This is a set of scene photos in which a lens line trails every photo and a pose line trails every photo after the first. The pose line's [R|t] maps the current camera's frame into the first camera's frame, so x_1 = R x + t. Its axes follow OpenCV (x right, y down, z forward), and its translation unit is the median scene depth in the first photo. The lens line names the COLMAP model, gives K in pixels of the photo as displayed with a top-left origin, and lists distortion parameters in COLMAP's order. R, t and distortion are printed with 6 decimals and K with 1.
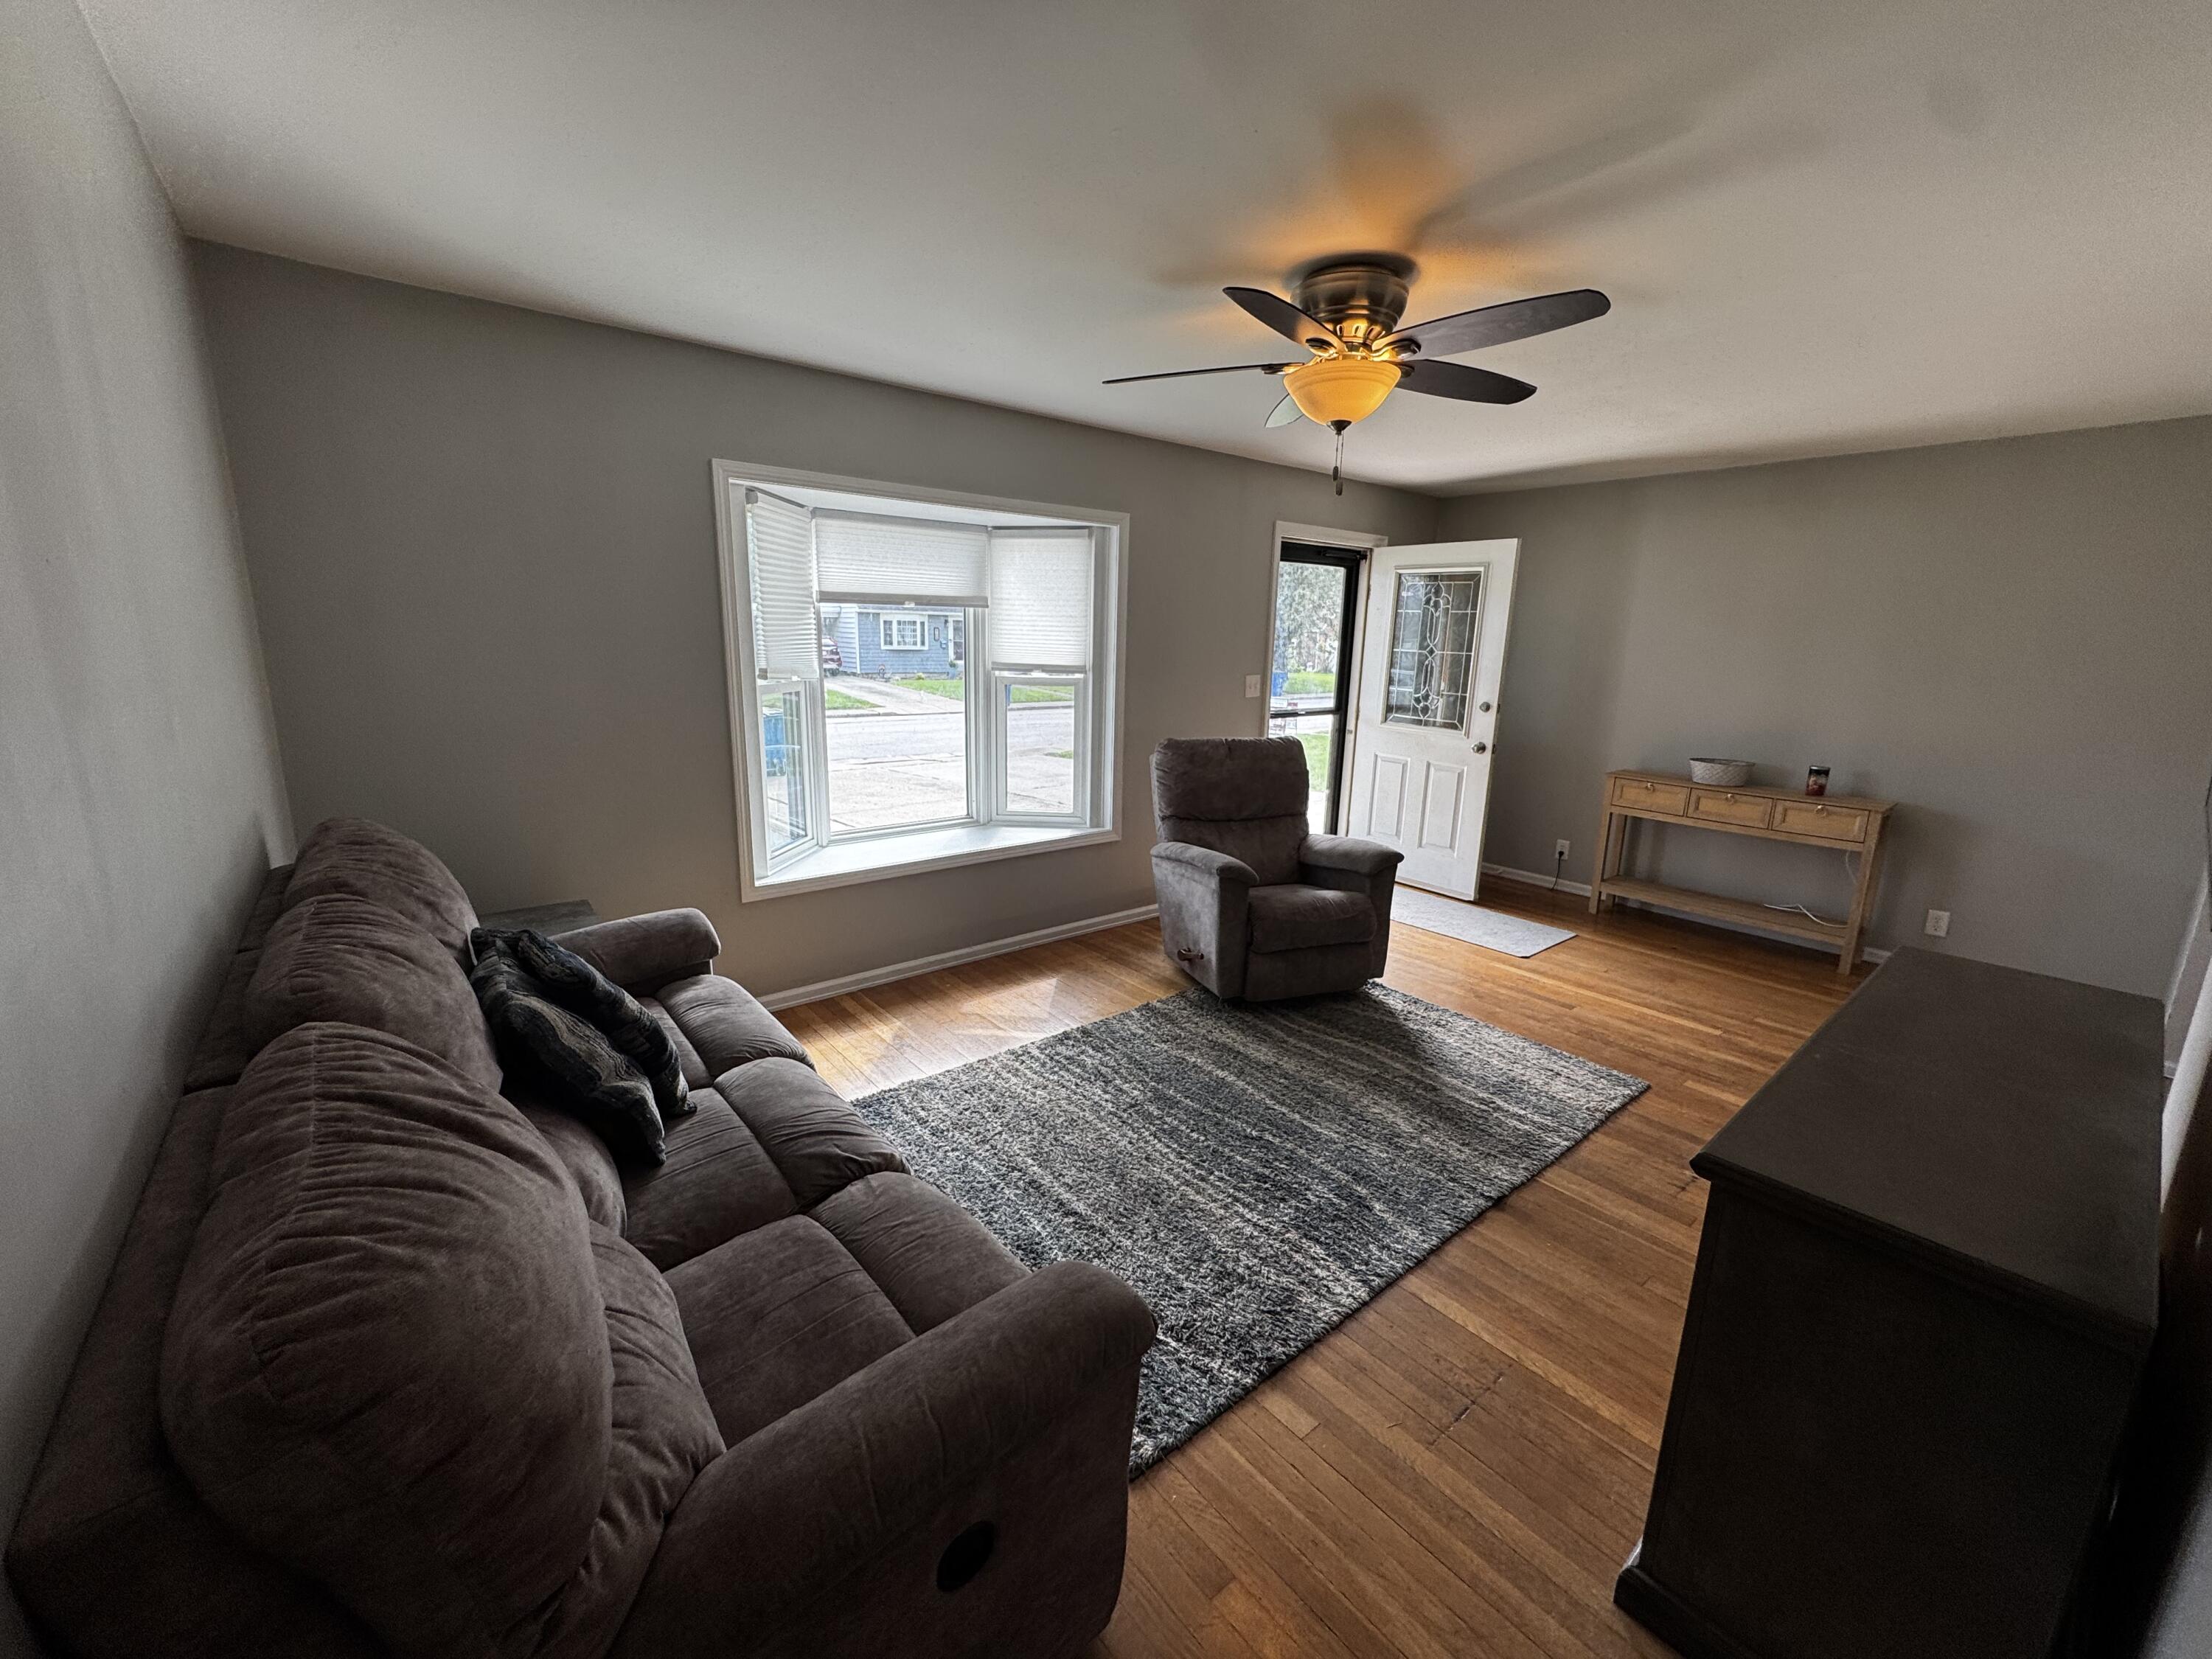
lens RADIAL K [[886.0, 0, 1094.1], [0, 886.0, 835.9], [0, 0, 1]] dist [0.001962, 0.000024]
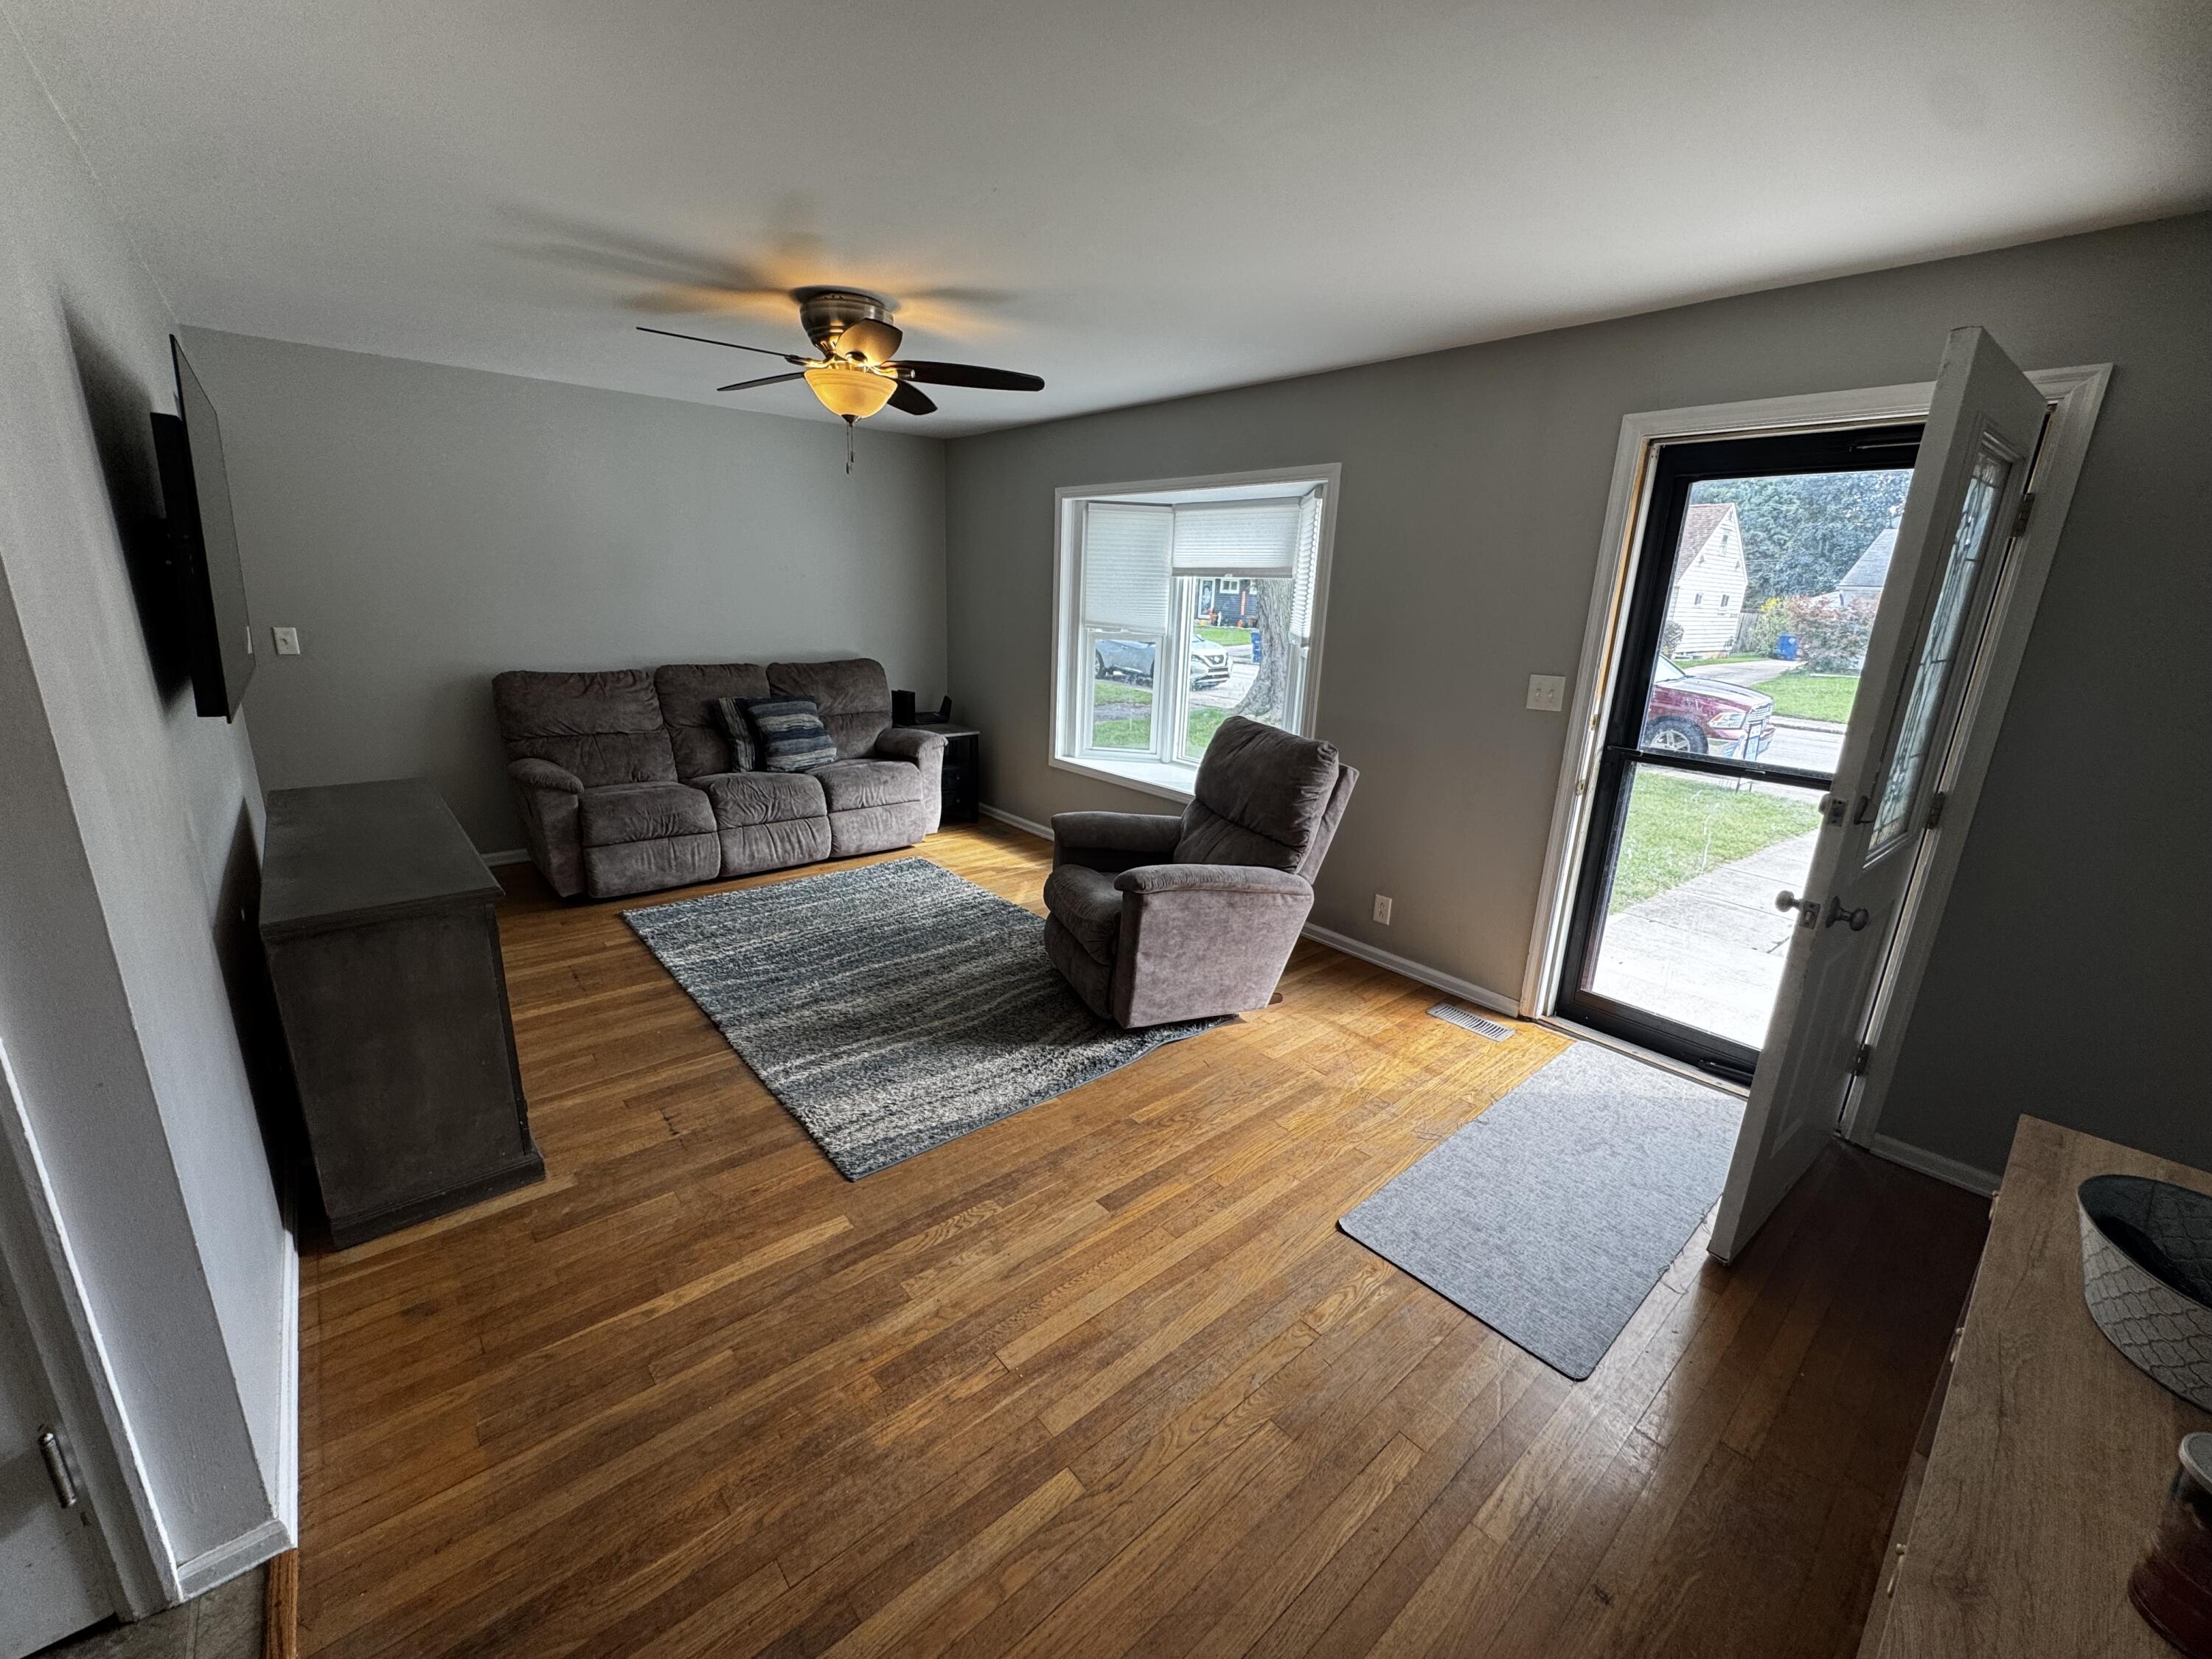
lens RADIAL K [[886.0, 0, 1091.8], [0, 886.0, 825.8], [0, 0, 1]] dist [0.001962, 0.000024]
pose [[0.025525, 0.237986, -0.970933, 1.186940], [-0.265662, 0.937941, 0.222915, -0.200643], [0.963728, 0.252250, 0.087165, 0.976225]]
